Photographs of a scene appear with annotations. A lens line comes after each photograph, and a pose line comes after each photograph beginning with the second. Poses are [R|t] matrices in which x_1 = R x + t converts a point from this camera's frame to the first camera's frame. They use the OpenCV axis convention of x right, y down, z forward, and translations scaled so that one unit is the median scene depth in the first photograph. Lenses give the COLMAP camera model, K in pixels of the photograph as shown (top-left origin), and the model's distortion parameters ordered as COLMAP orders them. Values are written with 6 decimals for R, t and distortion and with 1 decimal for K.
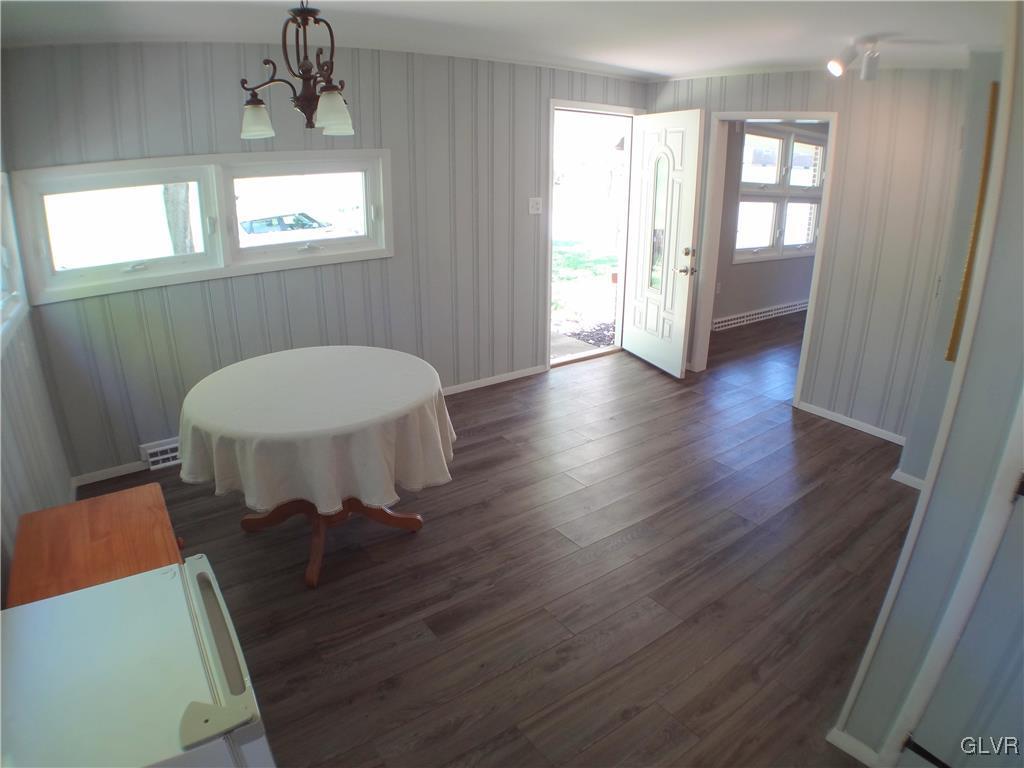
lens RADIAL K [[604.7, 0, 512.0], [0, 604.7, 384.0], [0, 0, 1]] dist [-0.192370, 0.042684]
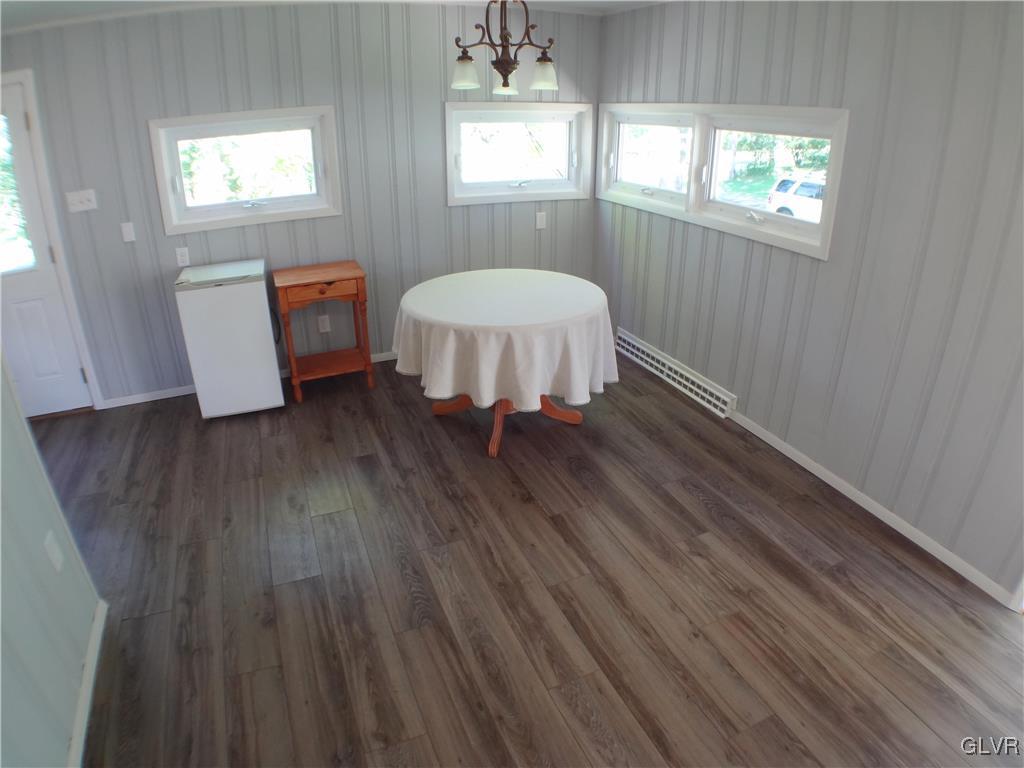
lens RADIAL K [[604.7, 0, 512.0], [0, 604.7, 384.0], [0, 0, 1]] dist [-0.192370, 0.042684]
pose [[-0.238567, 0.406860, -0.881788, 0.873978], [-0.329850, 0.820076, 0.467627, -0.457030], [0.913392, 0.402418, -0.061440, 1.206313]]
